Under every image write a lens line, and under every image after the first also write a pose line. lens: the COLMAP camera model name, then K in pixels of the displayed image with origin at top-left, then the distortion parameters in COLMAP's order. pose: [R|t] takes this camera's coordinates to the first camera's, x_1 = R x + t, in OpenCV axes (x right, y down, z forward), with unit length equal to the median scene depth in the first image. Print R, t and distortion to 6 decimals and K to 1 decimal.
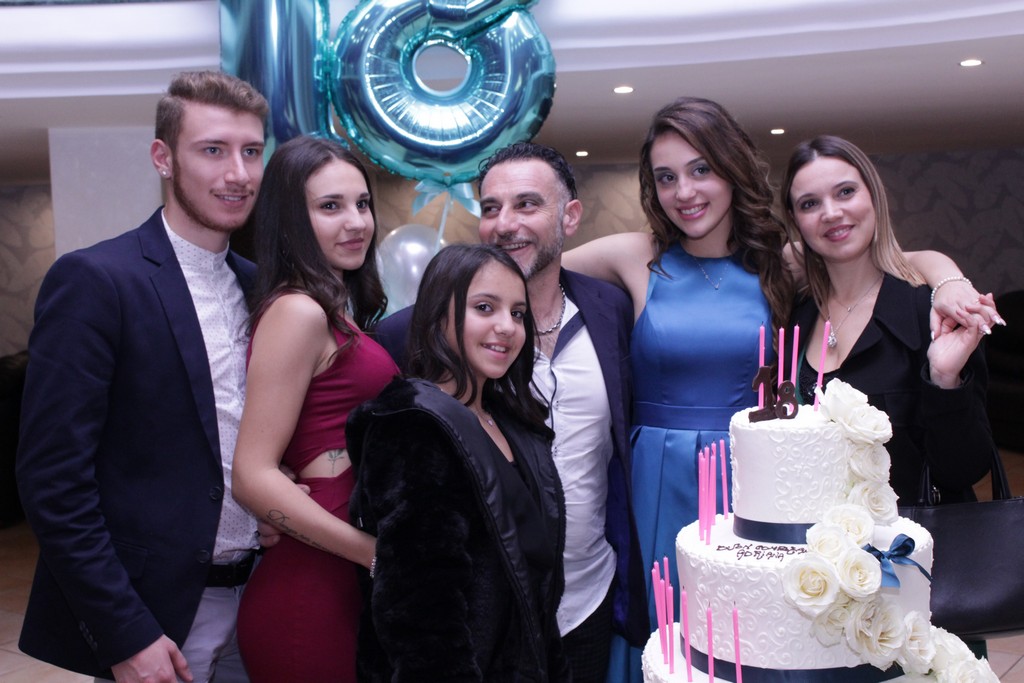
lens RADIAL K [[1429.4, 0, 509.7], [0, 1429.4, 340.8], [0, 0, 1]] dist [-0.071865, 0.000000]
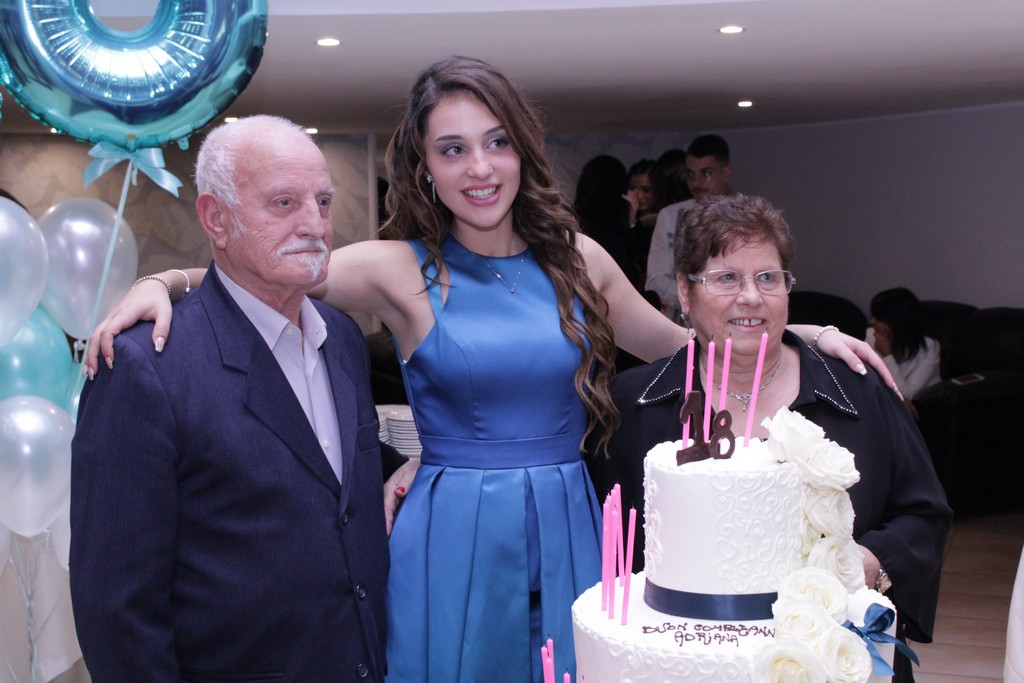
lens RADIAL K [[1557.2, 0, 503.6], [0, 1557.2, 343.8], [0, 0, 1]] dist [-0.048602, 0.000000]
pose [[0.962733, -0.000148, 0.270454, -0.079166], [-0.001609, 0.999979, 0.006274, -0.006867], [-0.270449, -0.006476, 0.962713, 0.113926]]
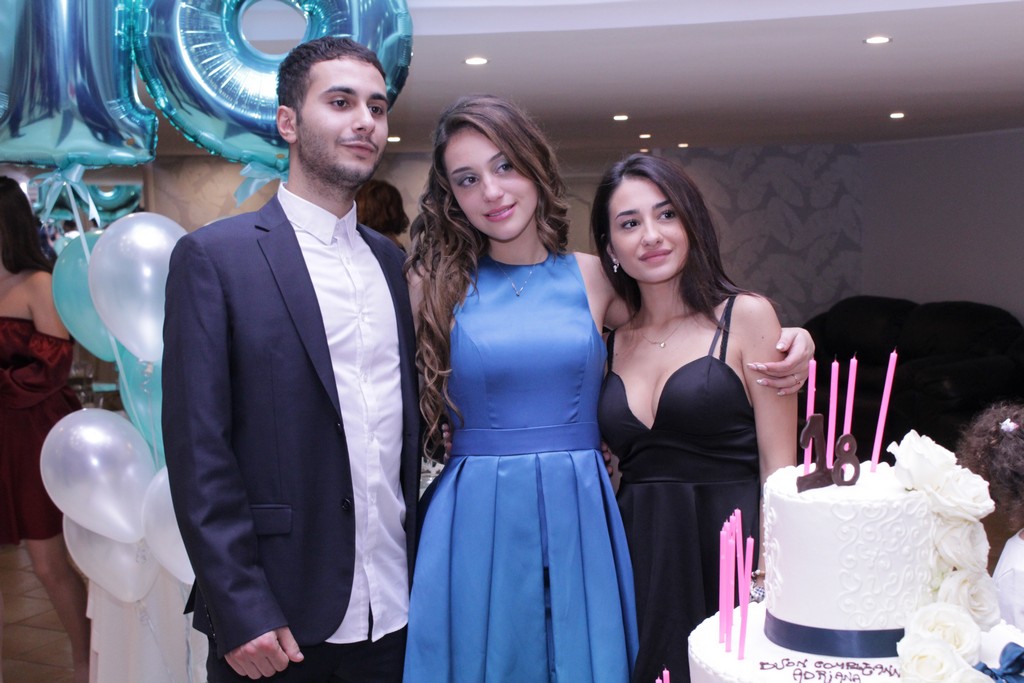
lens RADIAL K [[1477.0, 0, 507.5], [0, 1477.0, 345.1], [0, 0, 1]] dist [-0.046554, 0.000000]
pose [[0.986770, -0.000967, 0.162124, -0.053615], [0.000501, 0.999996, 0.002916, -0.010592], [-0.162126, -0.002796, 0.986766, 0.146641]]
